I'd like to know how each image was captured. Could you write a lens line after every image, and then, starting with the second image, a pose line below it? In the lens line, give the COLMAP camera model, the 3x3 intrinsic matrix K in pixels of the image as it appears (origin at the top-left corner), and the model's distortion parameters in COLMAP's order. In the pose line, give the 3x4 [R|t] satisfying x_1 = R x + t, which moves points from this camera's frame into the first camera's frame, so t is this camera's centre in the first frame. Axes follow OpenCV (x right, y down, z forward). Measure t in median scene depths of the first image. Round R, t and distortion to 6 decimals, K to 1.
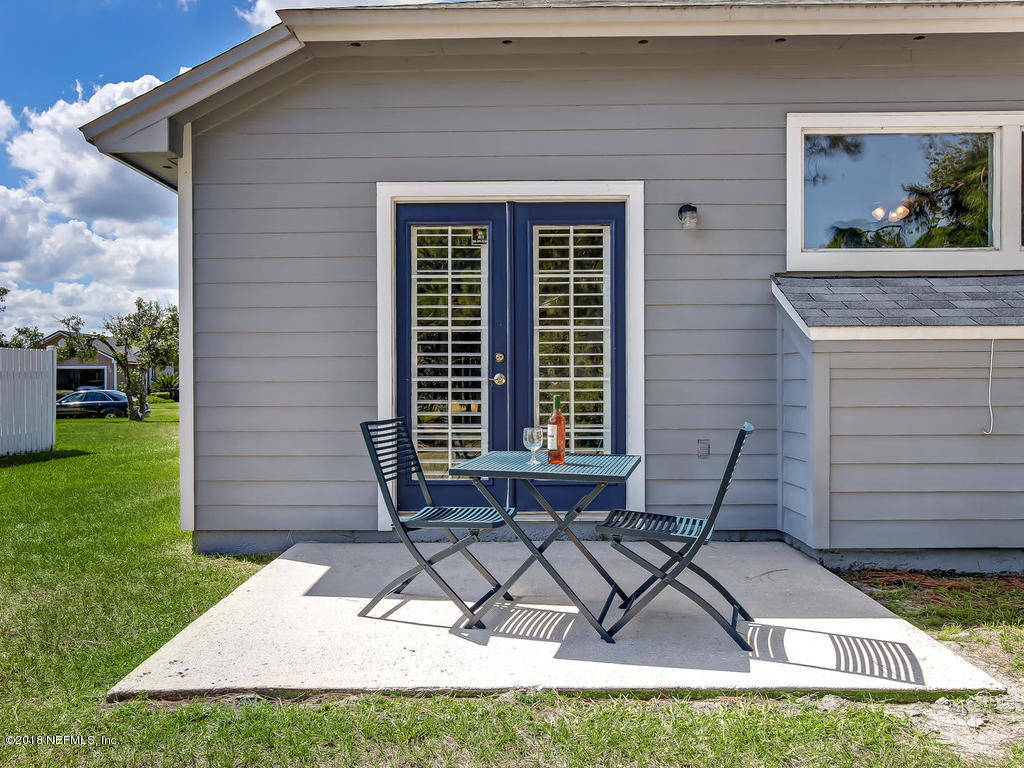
lens RADIAL K [[883.8, 0, 508.7], [0, 883.8, 381.3], [0, 0, 1]] dist [-0.011231, 0.000849]
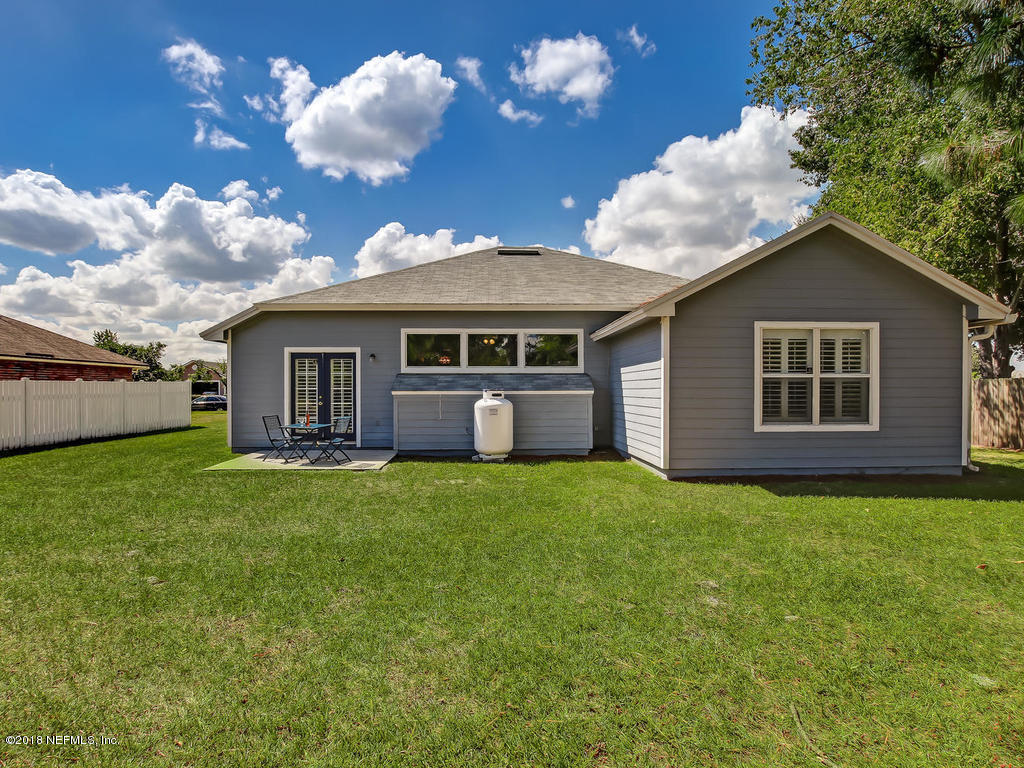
lens RADIAL K [[600.3, 0, 512.0], [0, 600.3, 384.0], [0, 0, 1]] dist [-0.029271, 0.000060]
pose [[0.999780, 0.003459, 0.020674, 0.682869], [-0.003440, 0.999994, -0.000980, -0.078328], [-0.020677, 0.000909, 0.999786, -1.340362]]
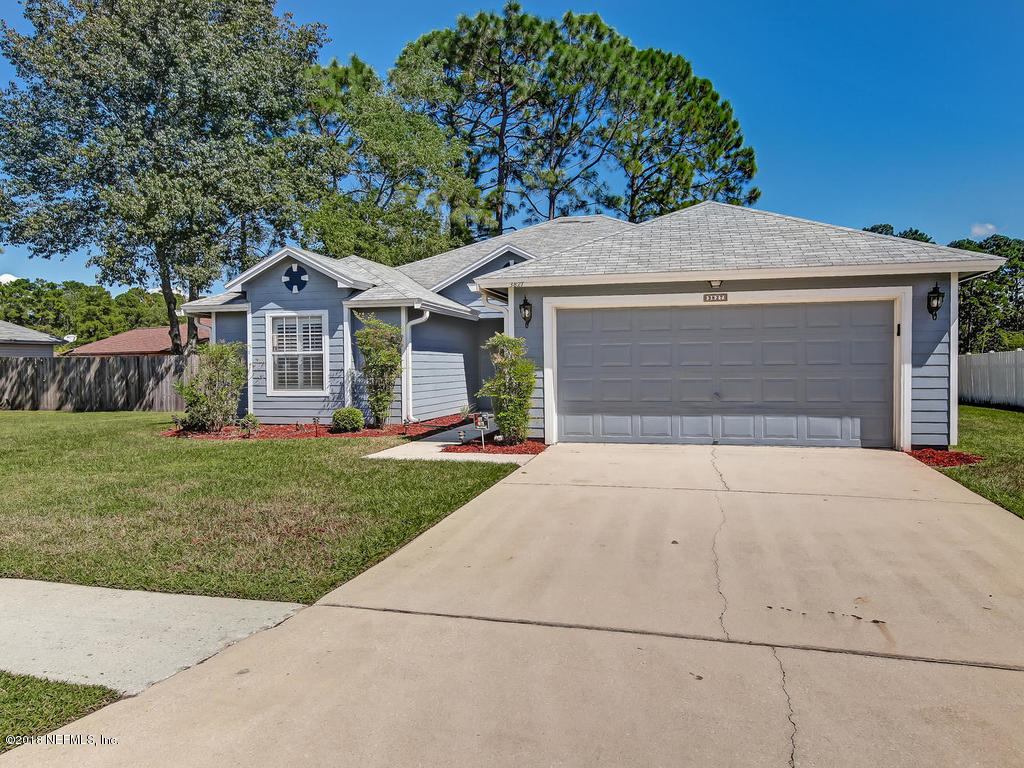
lens RADIAL K [[600.3, 0, 512.0], [0, 600.3, 384.0], [0, 0, 1]] dist [-0.029271, 0.000060]
pose [[0.975814, -0.000041, -0.218601, 2.874673], [0.008125, 0.999316, 0.036083, -0.066907], [0.218450, -0.036986, 0.975147, -1.632707]]
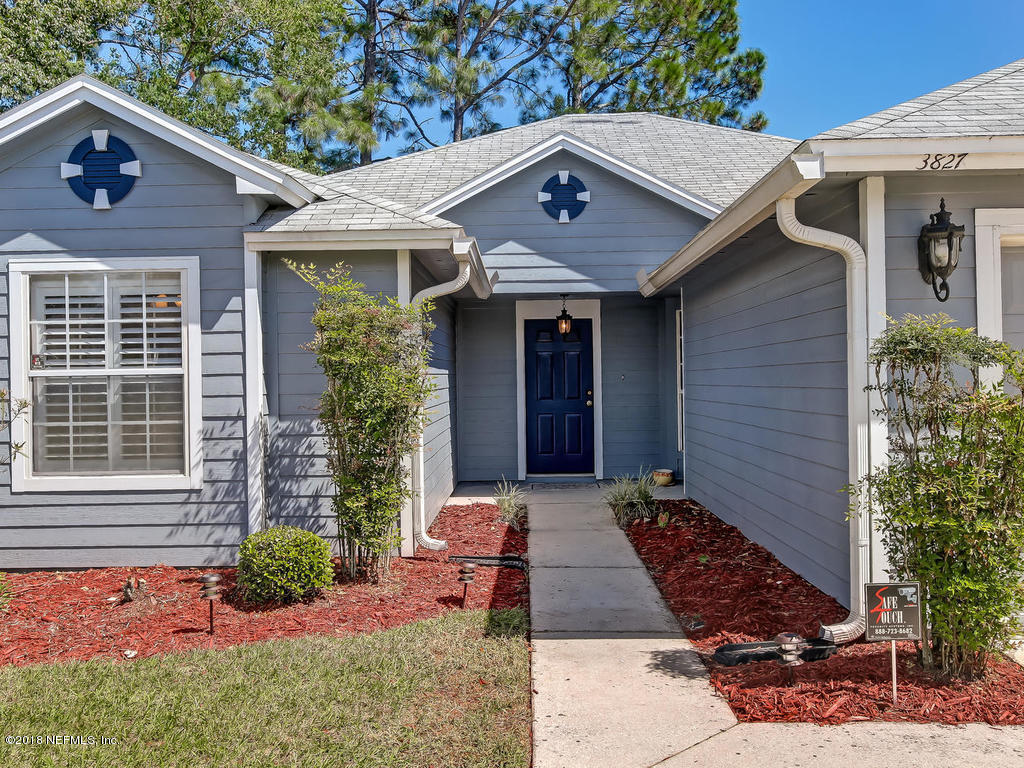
lens RADIAL K [[883.8, 0, 508.7], [0, 883.8, 381.3], [0, 0, 1]] dist [-0.011231, 0.000849]
pose [[0.999617, -0.014390, -0.023633, 2.189073], [0.014533, 0.999877, 0.005872, -0.095424], [0.023546, -0.006214, 0.999703, -0.826010]]
